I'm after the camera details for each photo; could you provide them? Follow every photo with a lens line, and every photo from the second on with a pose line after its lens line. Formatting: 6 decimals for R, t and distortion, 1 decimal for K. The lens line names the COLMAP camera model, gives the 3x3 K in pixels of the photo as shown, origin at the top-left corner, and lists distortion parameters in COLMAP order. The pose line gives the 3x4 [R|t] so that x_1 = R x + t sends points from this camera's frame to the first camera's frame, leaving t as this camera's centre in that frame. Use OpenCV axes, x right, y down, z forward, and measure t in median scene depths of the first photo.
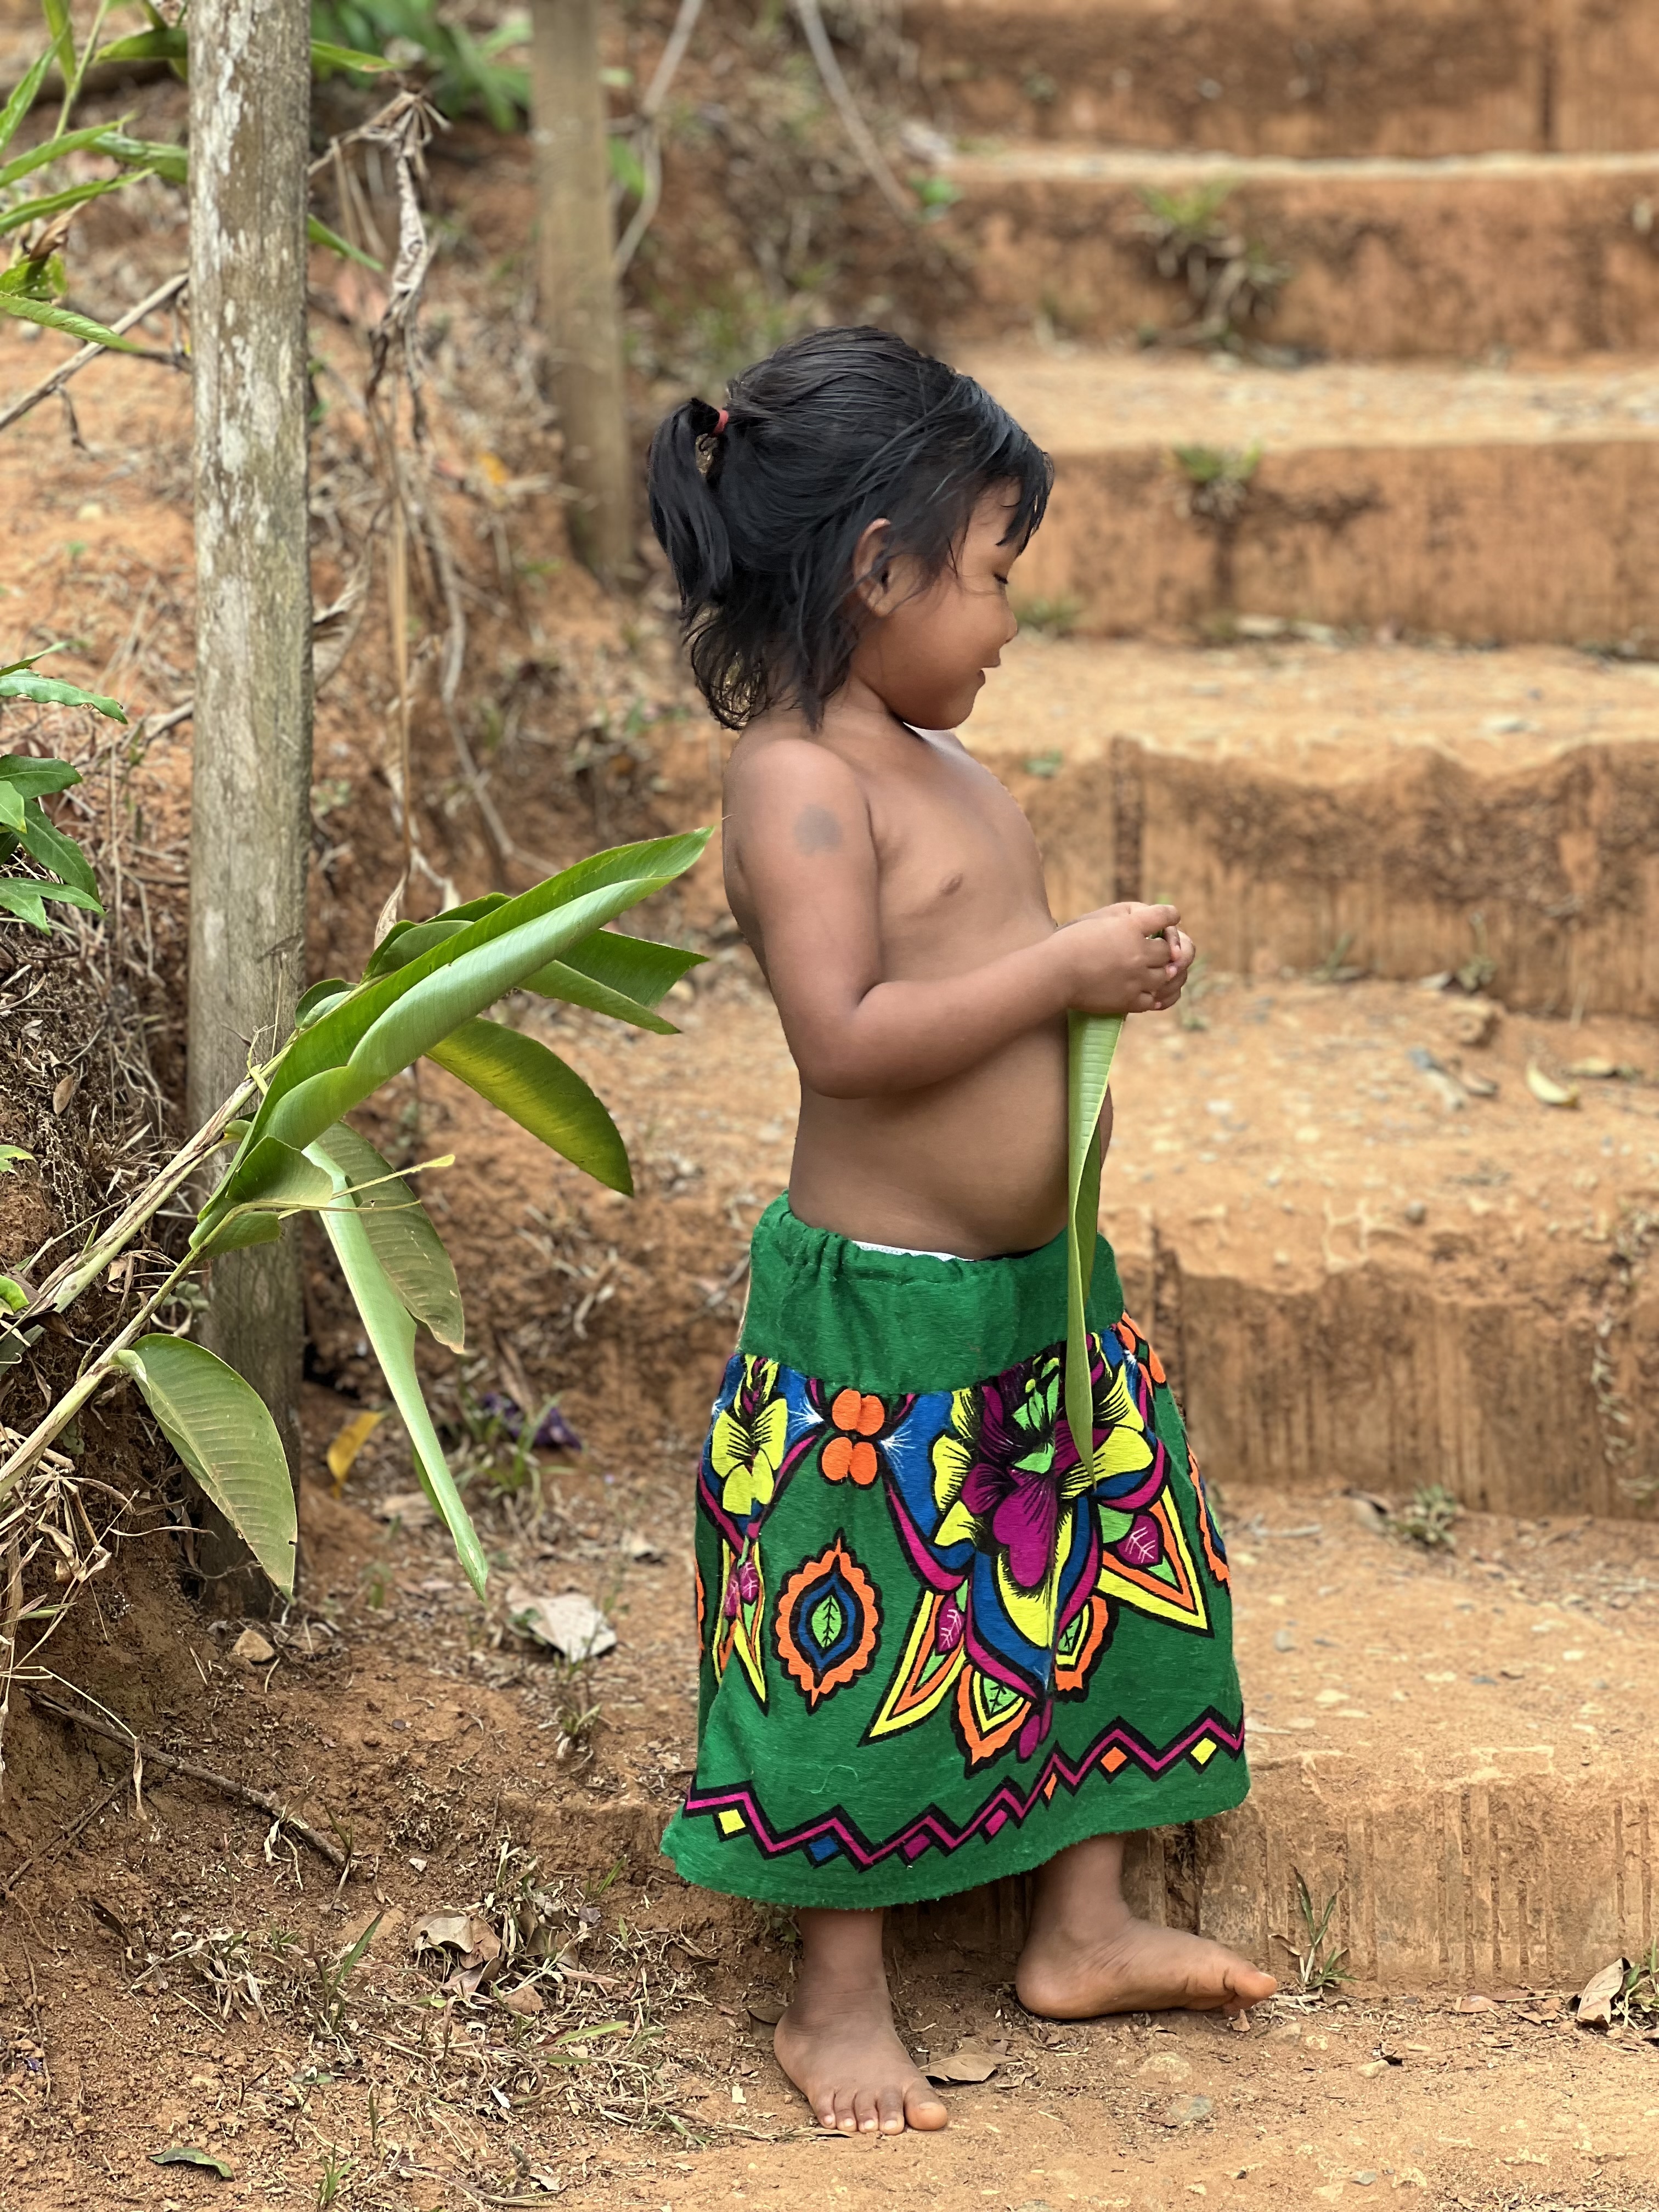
lens RADIAL K [[4969.1, 0, 829.1], [0, 4969.1, 1106.0], [0, 0, 1]] dist [0.091223, 0.000000]
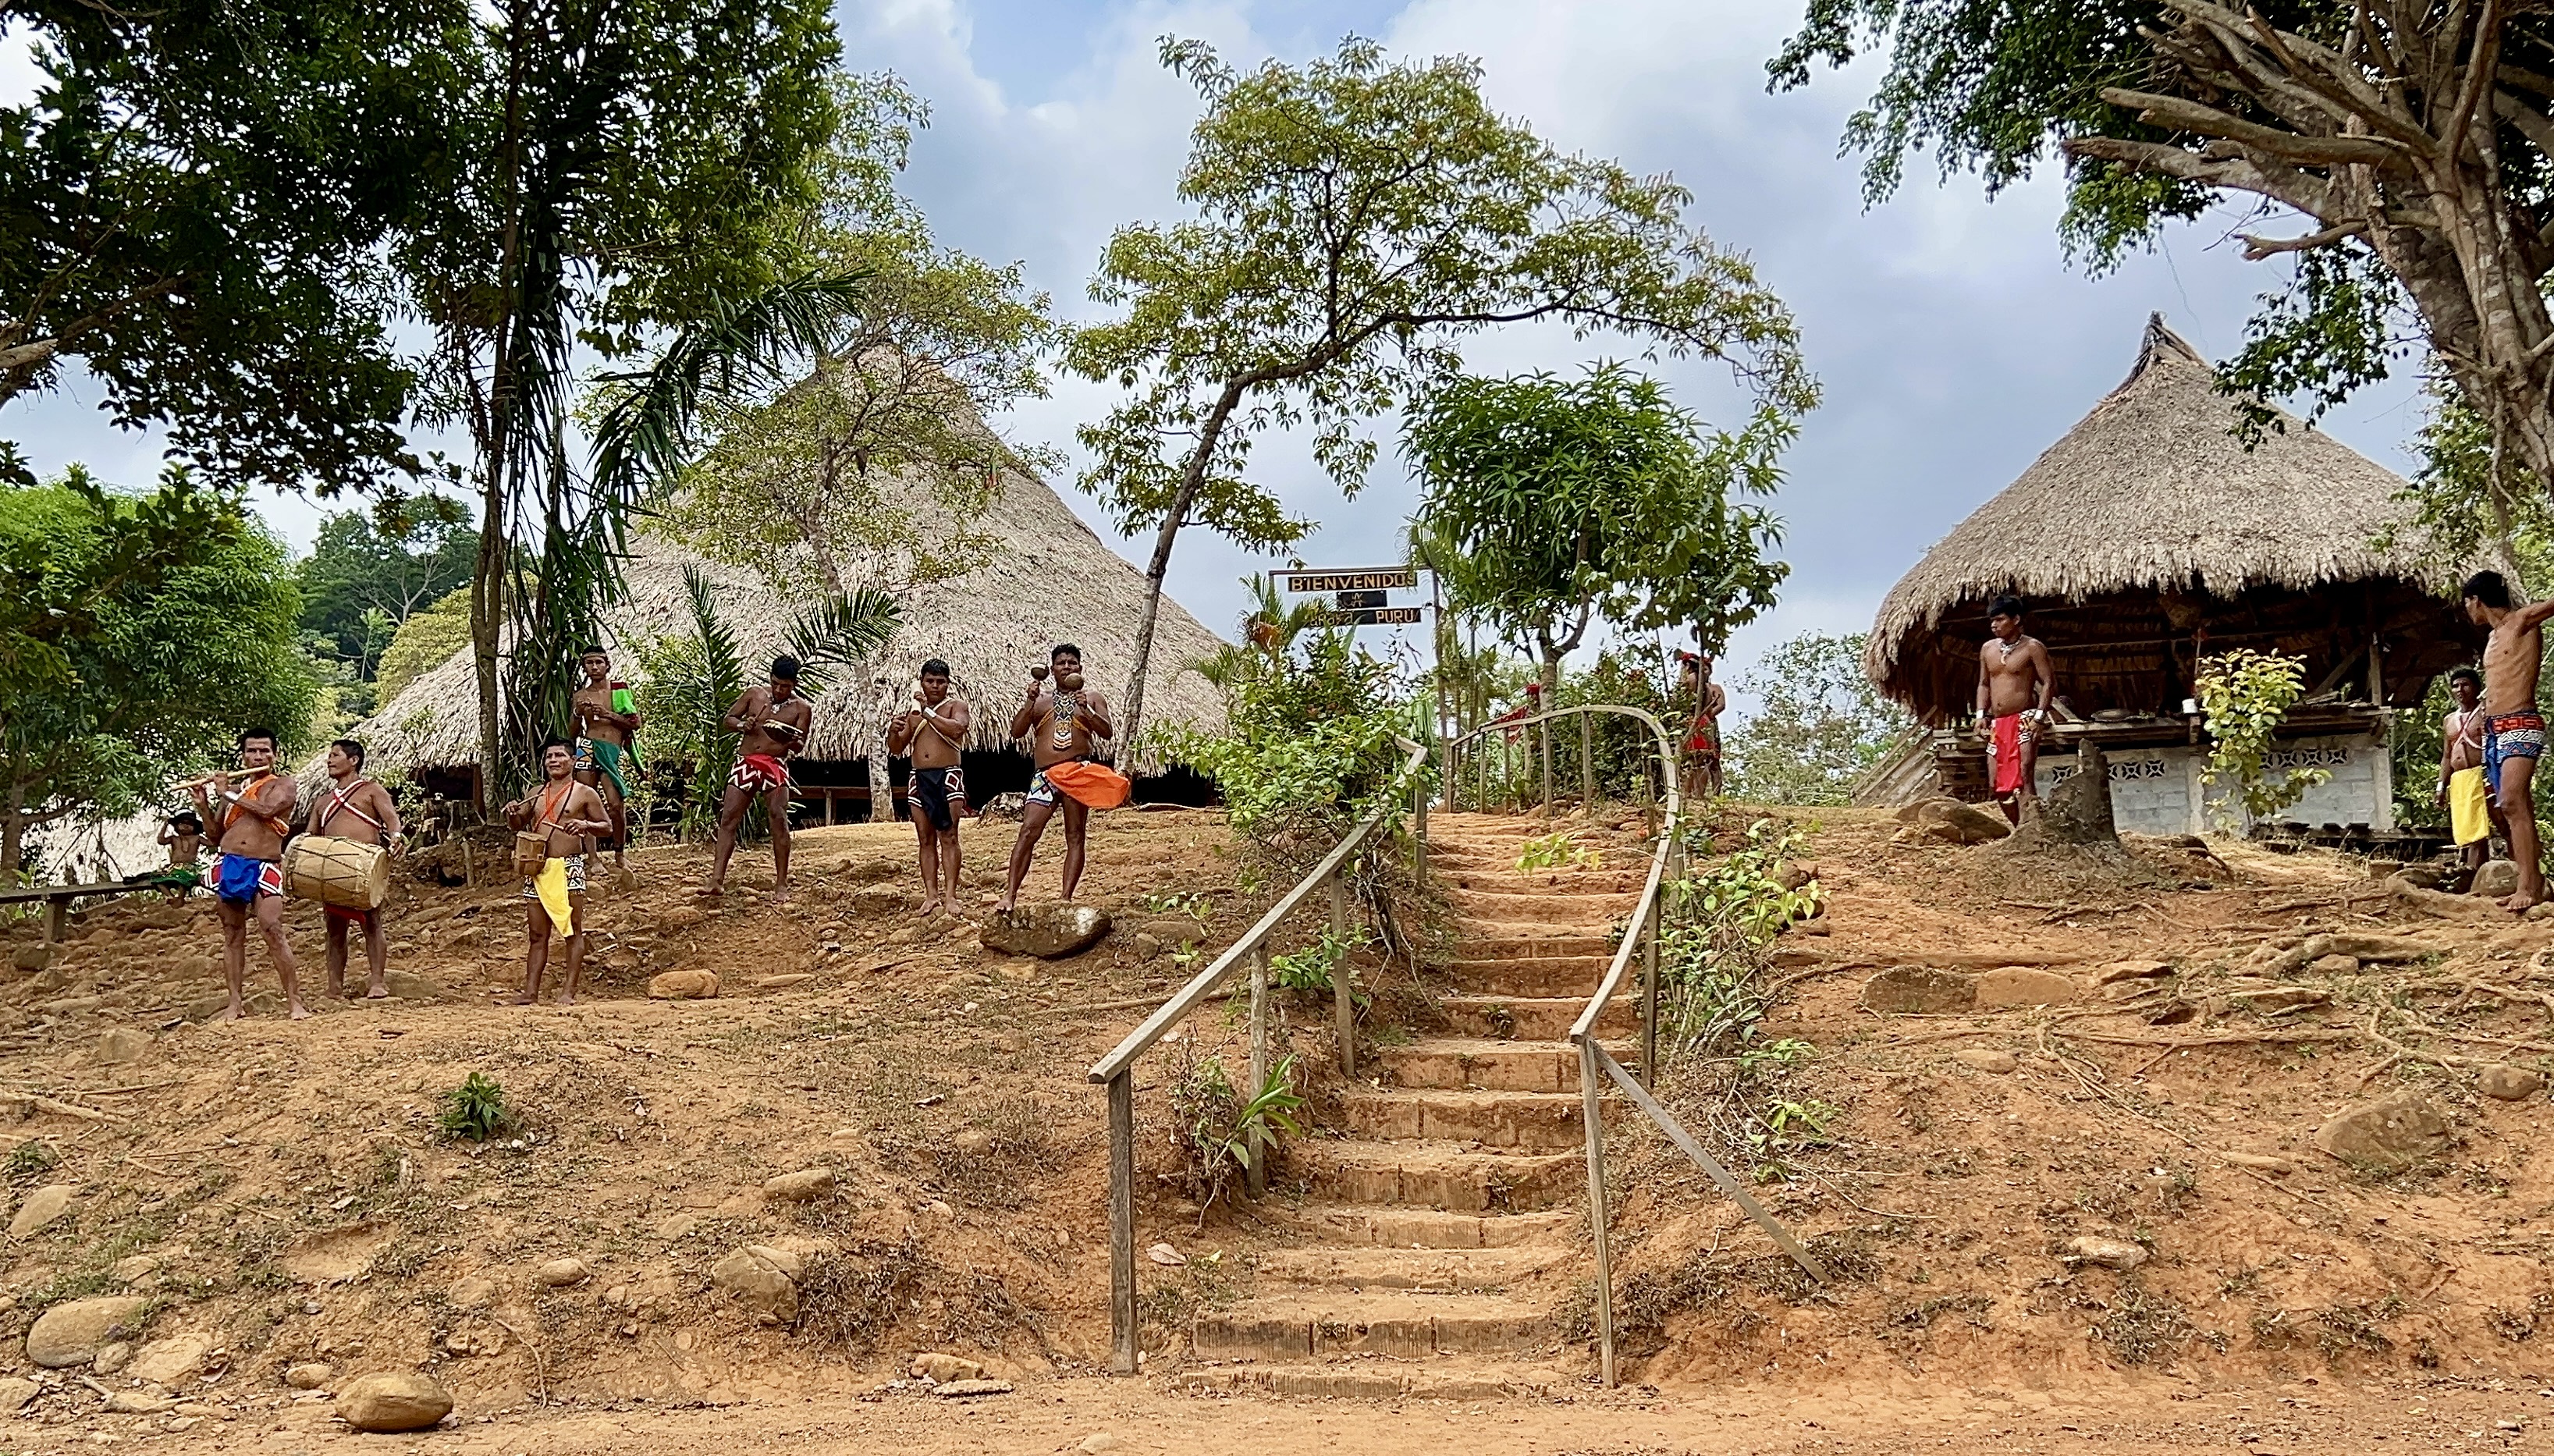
lens RADIAL K [[2255.8, 0, 1277.2], [0, 2255.8, 729.9], [0, 0, 1]] dist [-0.000585, -0.000058]
pose [[0.985252, -0.018297, -0.170131, 0.291990], [-0.033082, 0.955138, -0.294307, 0.246052], [0.167883, 0.295594, 0.940446, -1.352596]]
